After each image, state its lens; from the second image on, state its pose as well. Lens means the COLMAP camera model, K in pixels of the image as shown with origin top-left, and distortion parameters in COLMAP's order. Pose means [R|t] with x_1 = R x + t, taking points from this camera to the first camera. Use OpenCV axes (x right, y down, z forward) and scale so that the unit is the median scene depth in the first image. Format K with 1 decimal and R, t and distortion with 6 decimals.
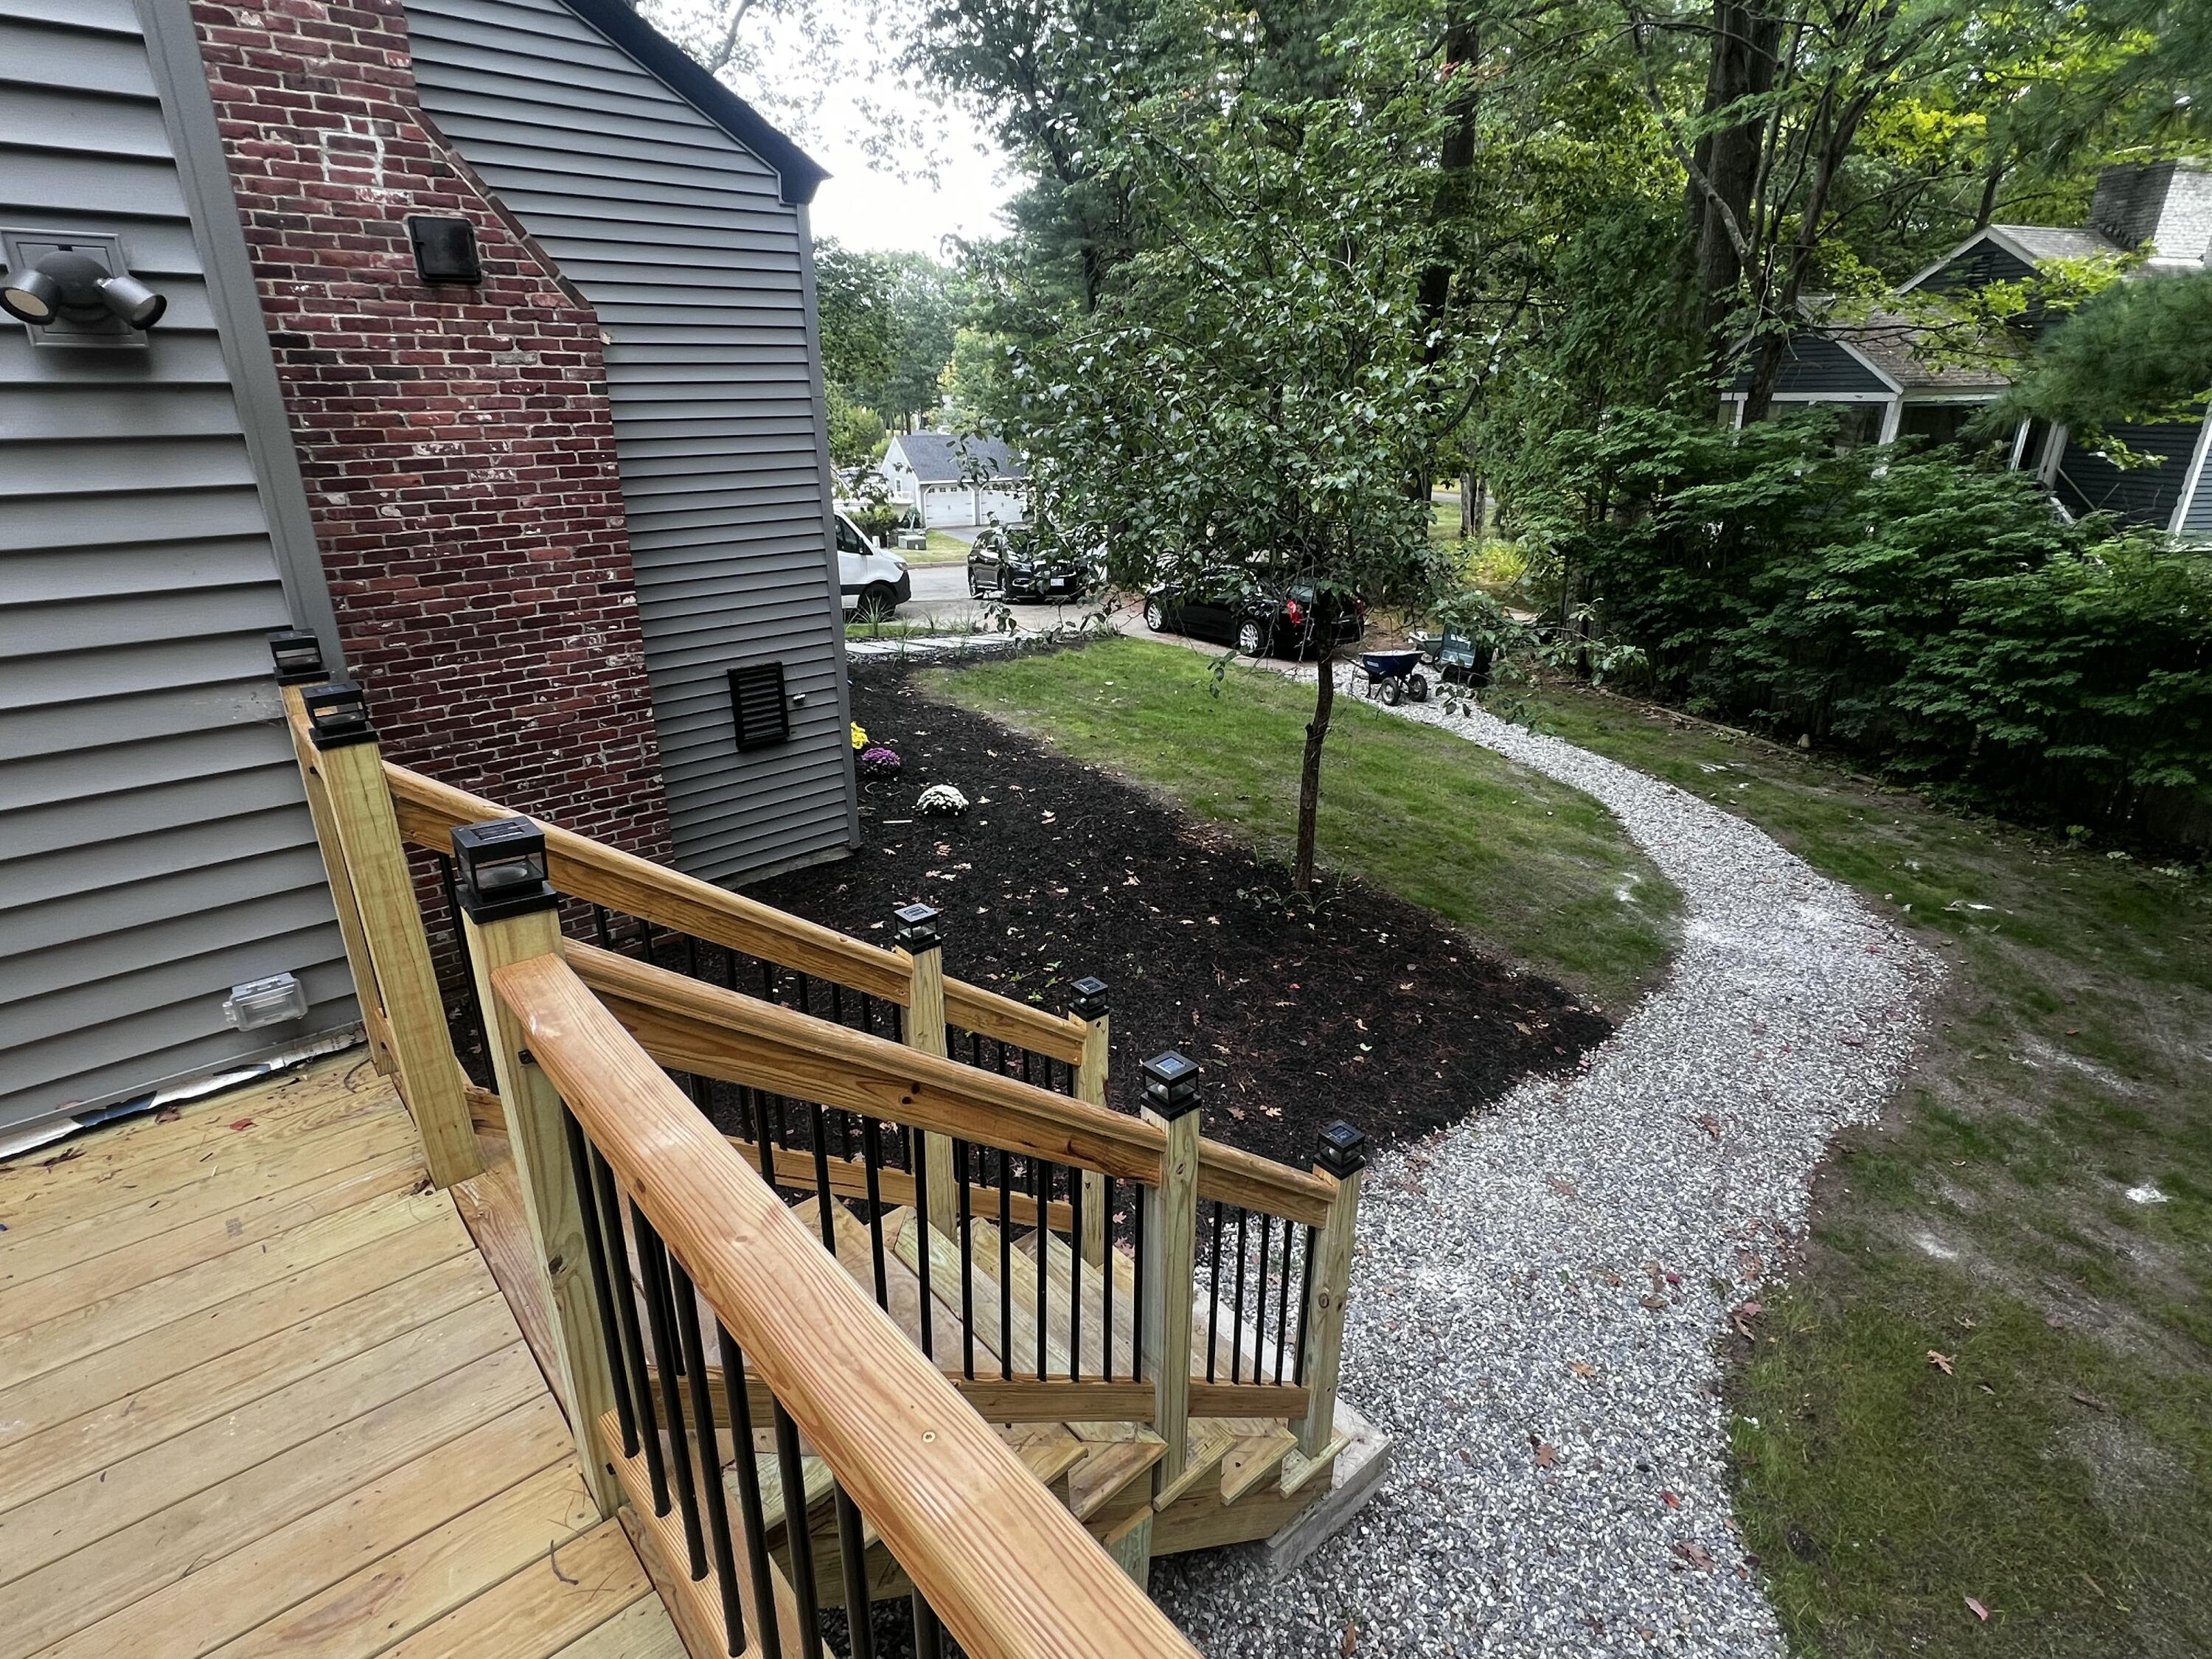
lens RADIAL K [[1137.9, 0, 1092.2], [0, 1137.9, 834.0], [0, 0, 1]] dist [-0.003732, -0.001287]
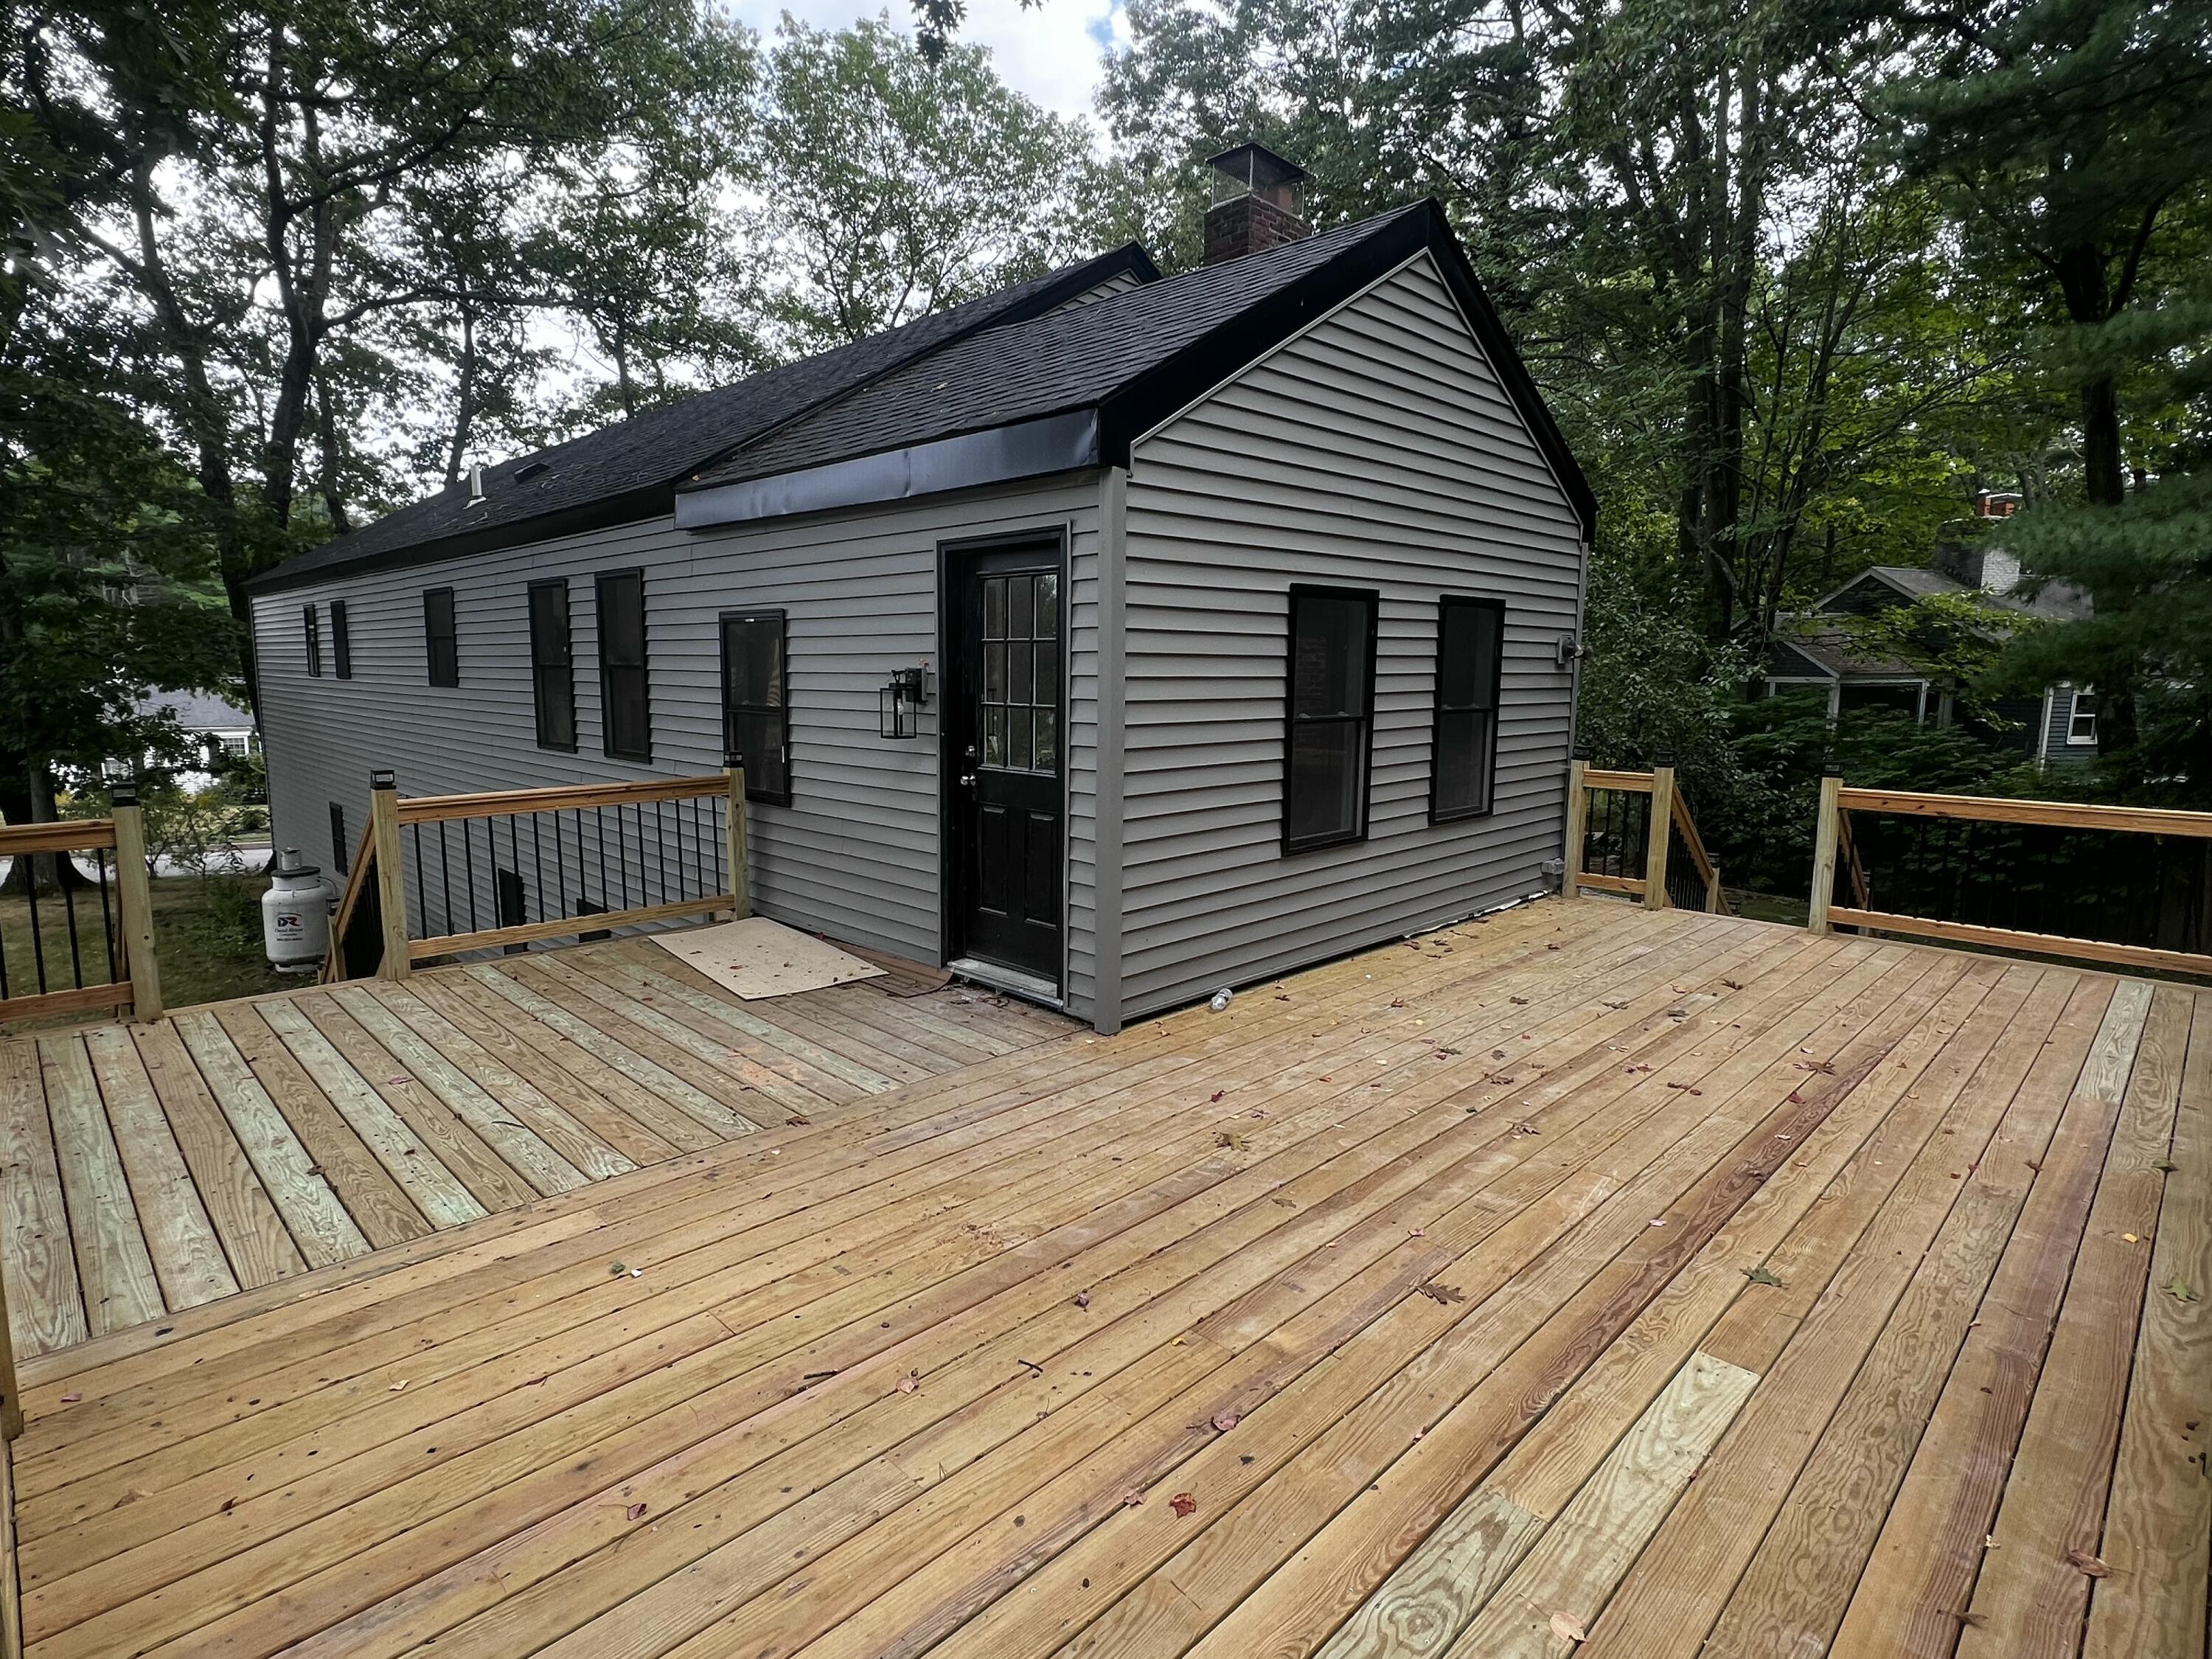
lens RADIAL K [[1137.9, 0, 1092.2], [0, 1137.9, 834.0], [0, 0, 1]] dist [-0.003732, -0.001287]
pose [[0.997578, 0.000811, 0.069546, -0.579087], [0.014760, 0.974687, -0.223087, 0.192830], [-0.067966, 0.223573, 0.972315, -0.503875]]
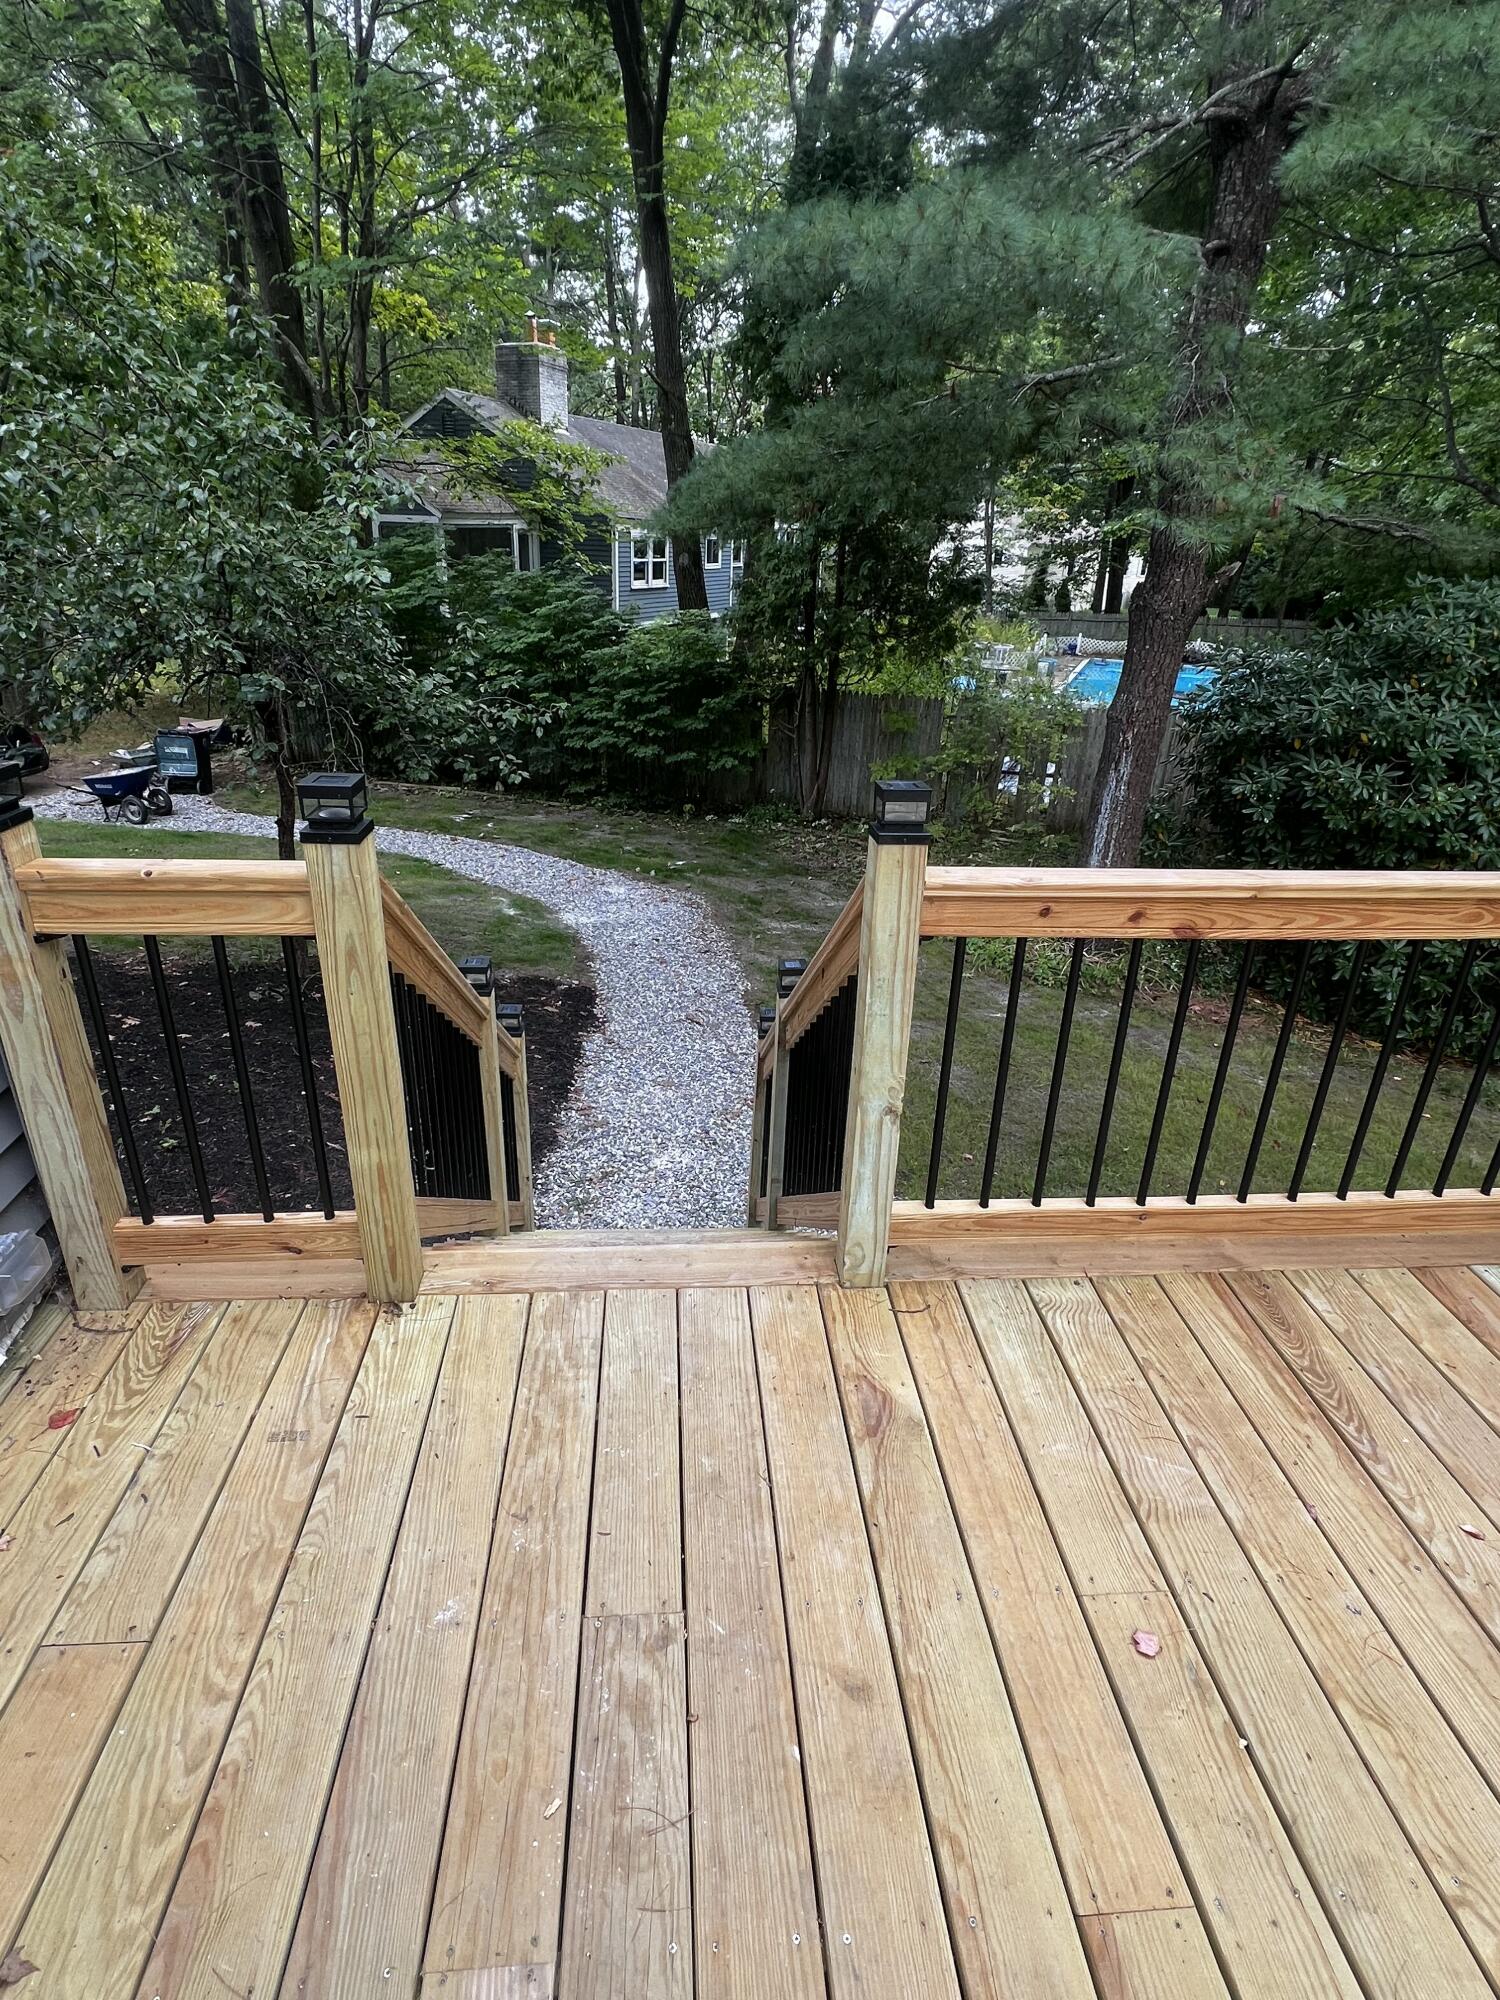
lens RADIAL K [[1028.8, 0, 750.0], [0, 1028.8, 1000.0], [0, 0, 1]] dist [-0.003732, -0.001287]
pose [[0.585269, -0.315115, 0.747103, -0.236545], [0.259792, 0.945697, 0.195361, -0.006885], [-0.768094, 0.079752, 0.635351, 0.046957]]
